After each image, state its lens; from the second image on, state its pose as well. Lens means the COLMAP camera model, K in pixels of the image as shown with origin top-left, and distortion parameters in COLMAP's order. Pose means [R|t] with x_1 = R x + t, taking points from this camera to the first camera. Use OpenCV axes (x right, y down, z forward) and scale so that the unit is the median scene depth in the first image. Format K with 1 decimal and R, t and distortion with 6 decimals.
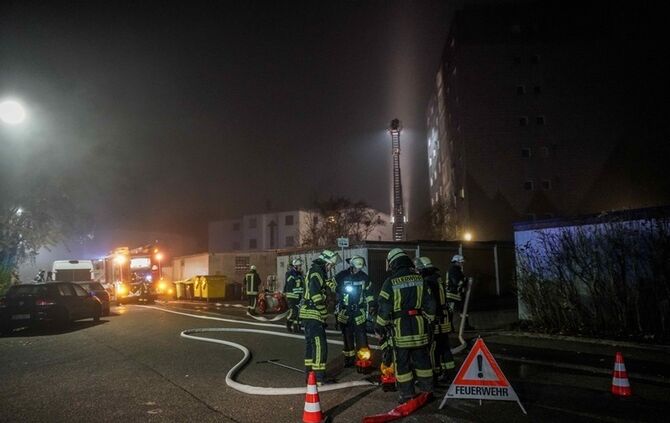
lens RADIAL K [[457.0, 0, 334.5], [0, 457.0, 227.7], [0, 0, 1]] dist [-0.105775, 0.076513]
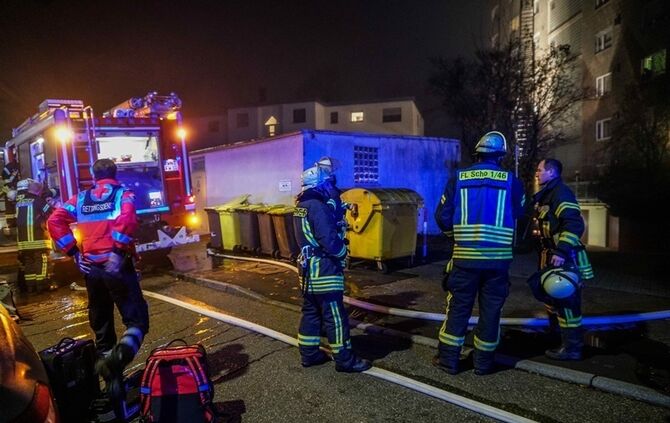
lens RADIAL K [[457.0, 0, 334.5], [0, 457.0, 227.7], [0, 0, 1]] dist [-0.105775, 0.076513]
pose [[0.989162, -0.003713, 0.146781, -0.310865], [-0.021293, 0.985485, 0.168424, 0.071146], [-0.145275, -0.169724, 0.974725, 0.612826]]
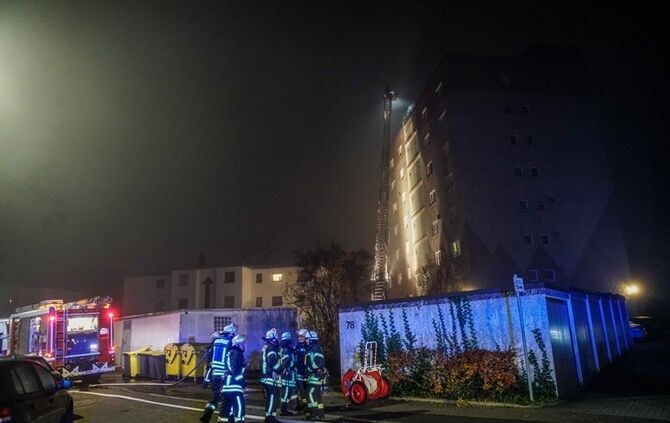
lens RADIAL K [[457.0, 0, 334.5], [0, 457.0, 227.7], [0, 0, 1]] dist [-0.105775, 0.076513]
pose [[0.974873, 0.043927, 0.218388, -0.203658], [-0.012213, 0.989430, -0.144497, 0.026135], [-0.222427, 0.138199, 0.965105, 0.246027]]
